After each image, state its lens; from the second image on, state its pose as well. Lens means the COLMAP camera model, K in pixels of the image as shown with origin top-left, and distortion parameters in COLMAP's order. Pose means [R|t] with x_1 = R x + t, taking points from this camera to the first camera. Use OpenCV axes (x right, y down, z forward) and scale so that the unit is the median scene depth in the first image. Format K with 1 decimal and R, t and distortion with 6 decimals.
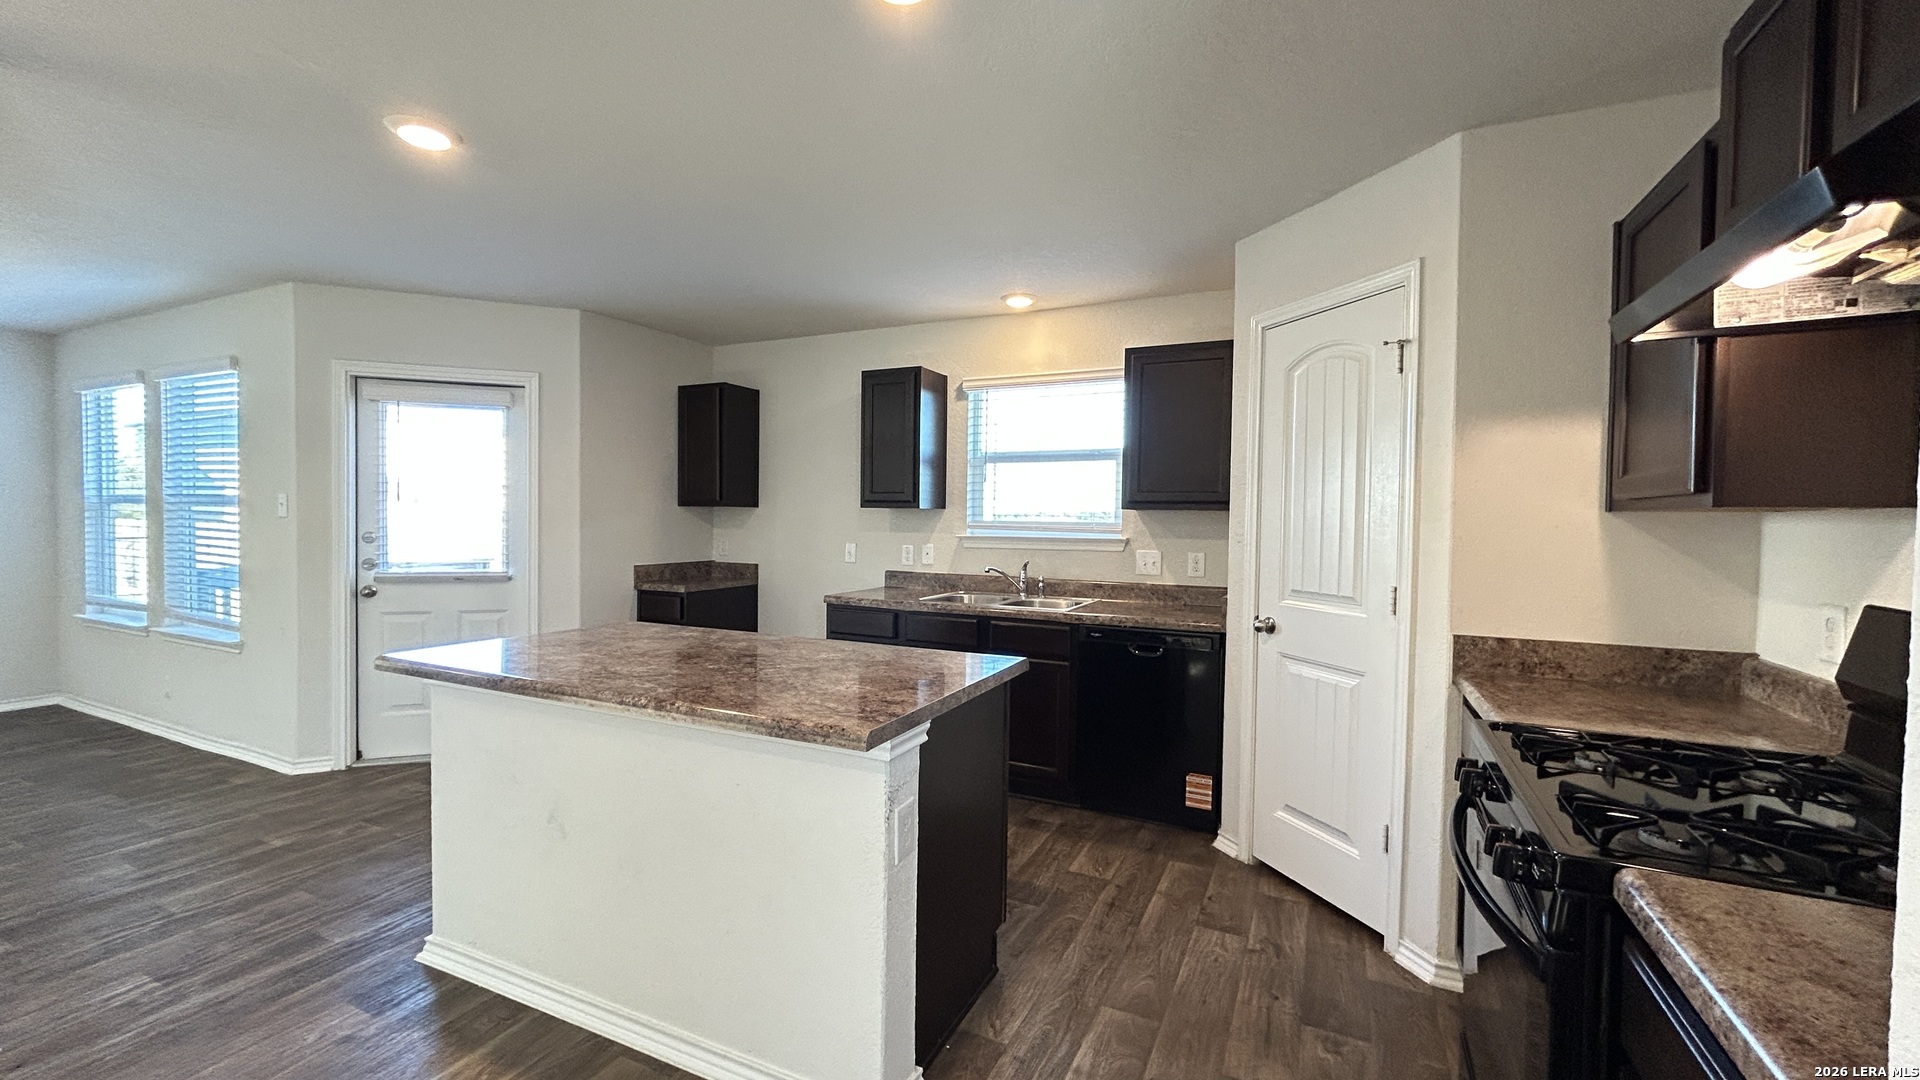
lens RADIAL K [[770.6, 0, 956.9], [0, 770.6, 537.2], [0, 0, 1]] dist [0.001764, 0.001448]
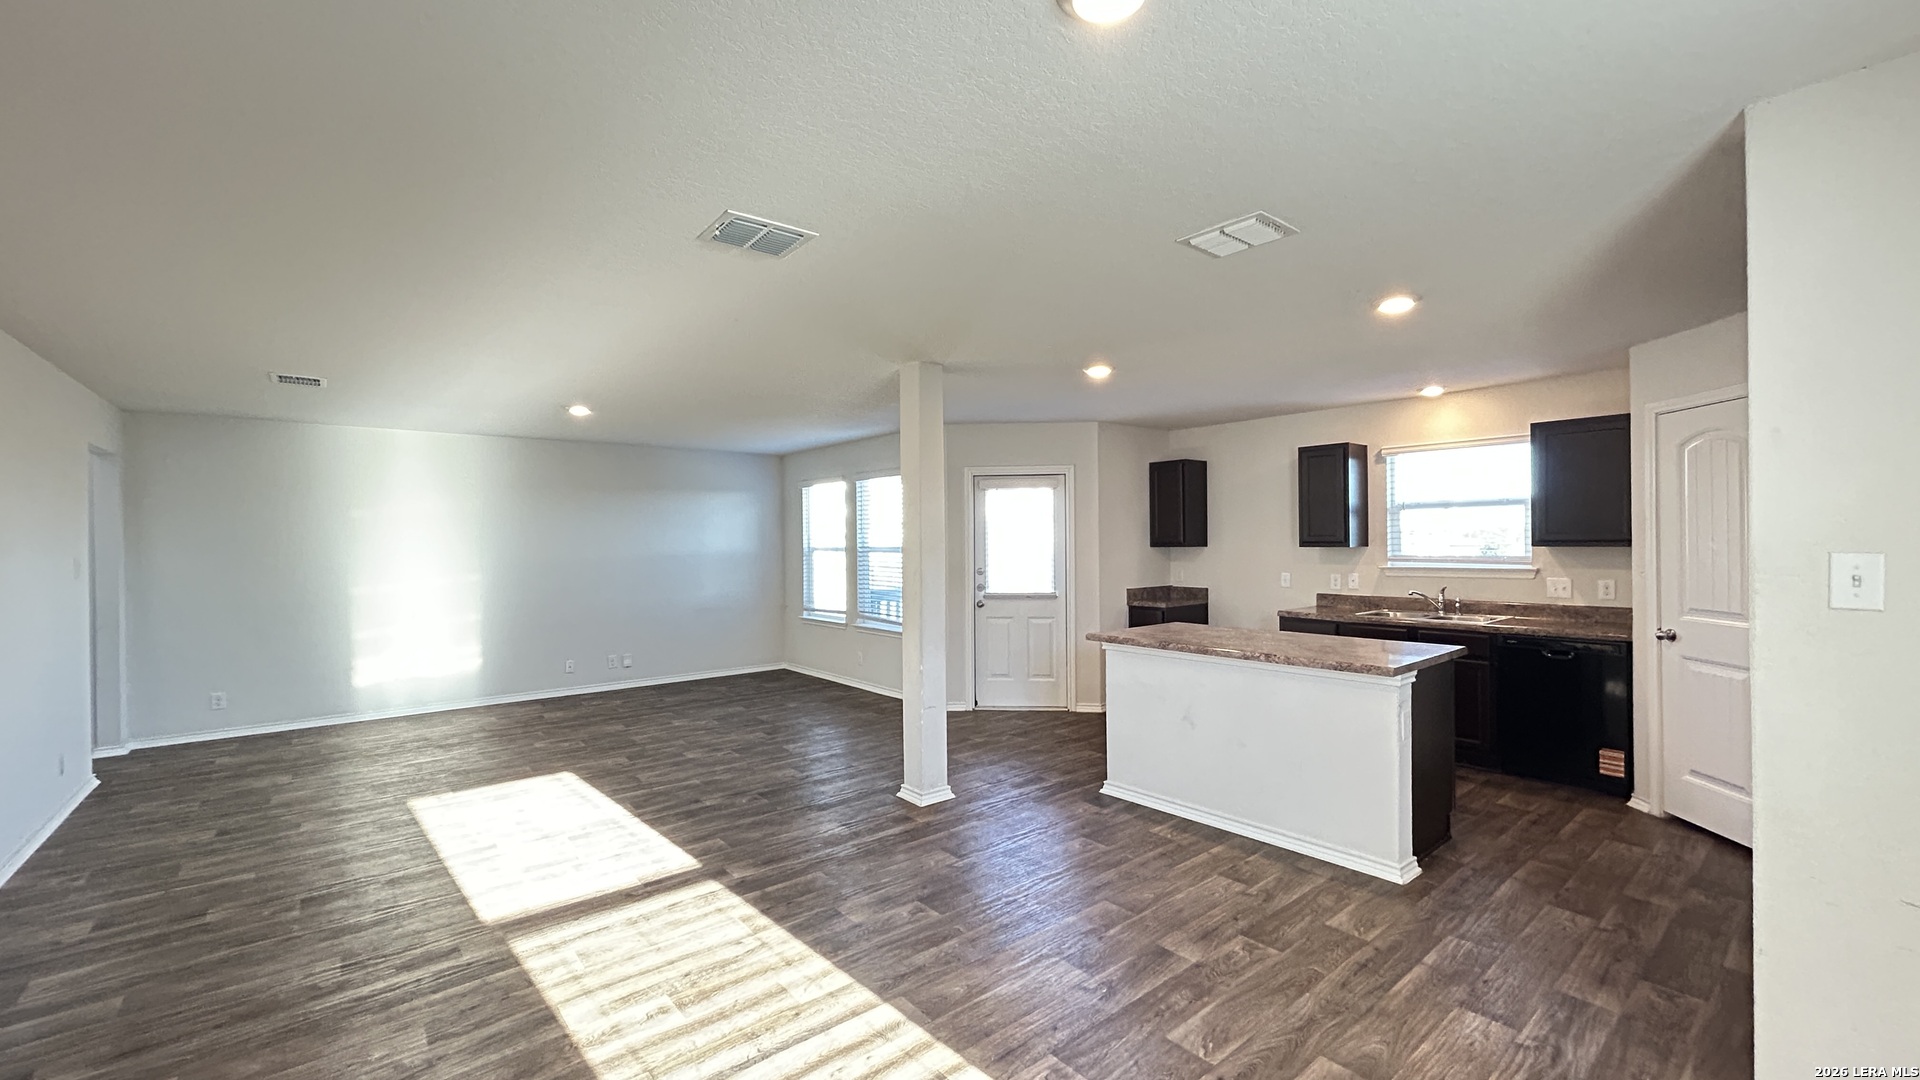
lens RADIAL K [[770.6, 0, 965.1], [0, 770.6, 538.2], [0, 0, 1]] dist [0.001764, 0.001448]
pose [[0.913284, -0.023941, -0.406618, -0.118649], [0.011796, 0.999407, -0.032350, -0.017754], [0.407152, 0.024748, 0.913025, -0.528970]]
